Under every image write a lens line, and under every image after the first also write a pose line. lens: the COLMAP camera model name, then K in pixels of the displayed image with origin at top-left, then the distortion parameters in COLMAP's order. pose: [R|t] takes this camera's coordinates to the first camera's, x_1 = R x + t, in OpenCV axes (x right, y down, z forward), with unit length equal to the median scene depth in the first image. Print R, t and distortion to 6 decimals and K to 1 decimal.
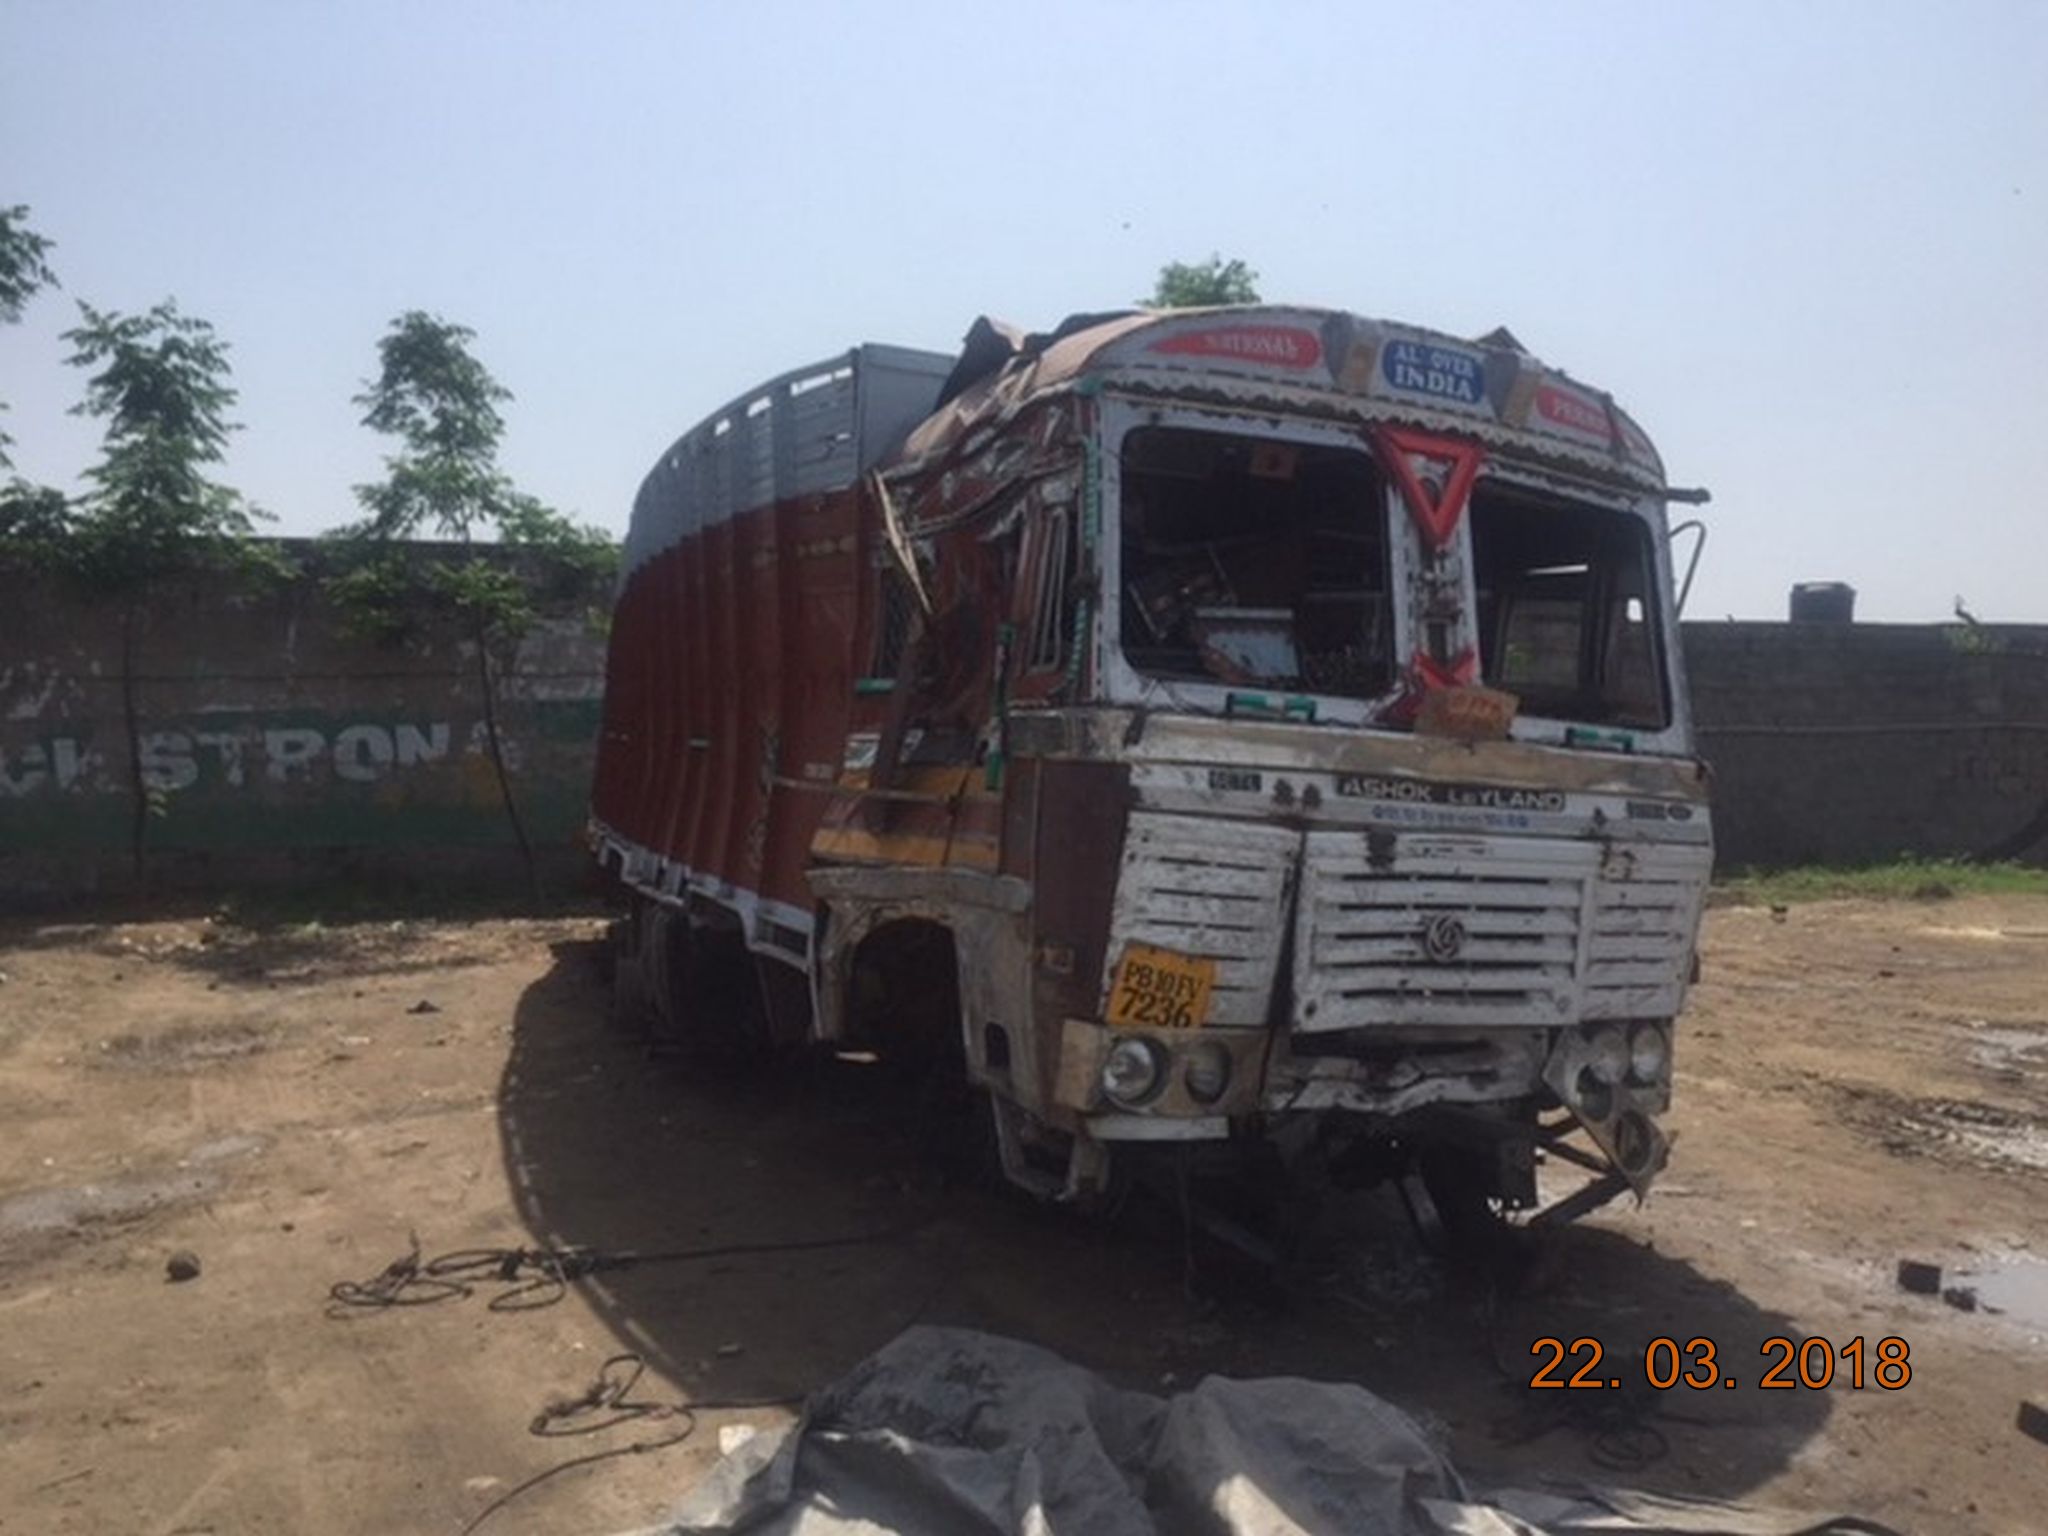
lens RADIAL K [[1728.6, 0, 1035.6], [0, 1728.6, 768.6], [0, 0, 1]] dist [0.078400, -0.098592]
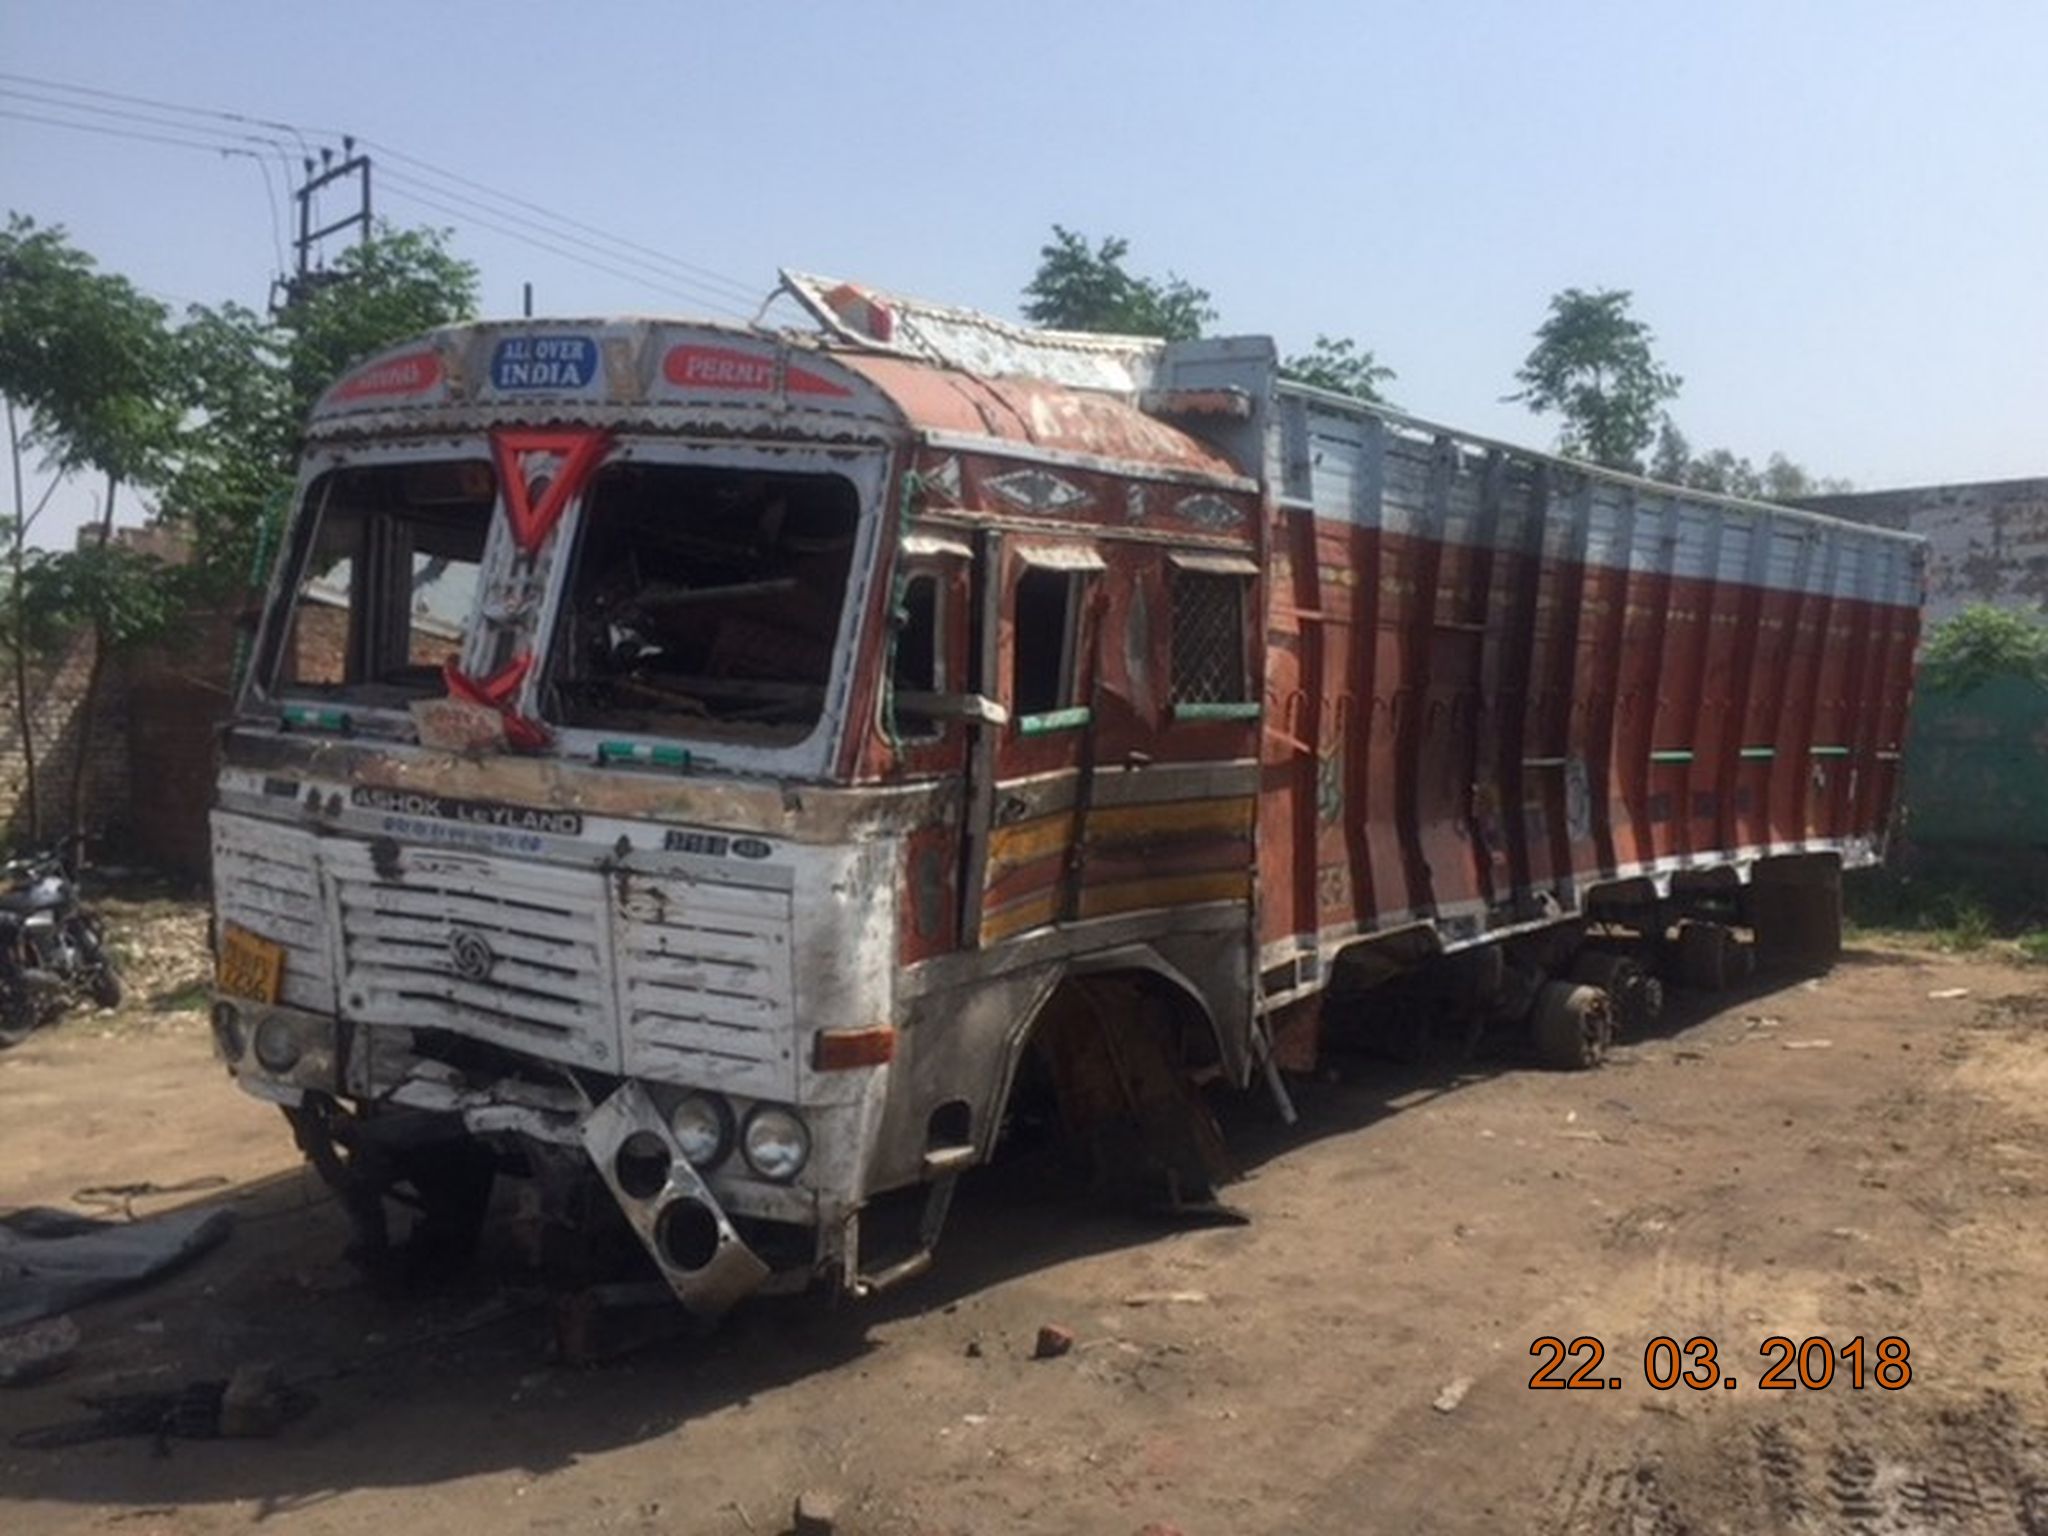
lens RADIAL K [[1728.6, 0, 1035.6], [0, 1728.6, 768.6], [0, 0, 1]] dist [0.078400, -0.098592]
pose [[0.531813, 0.028931, -0.846368, 1.189739], [-0.013157, 0.999578, 0.025901, -0.036498], [0.846760, -0.002639, 0.531969, 0.730790]]
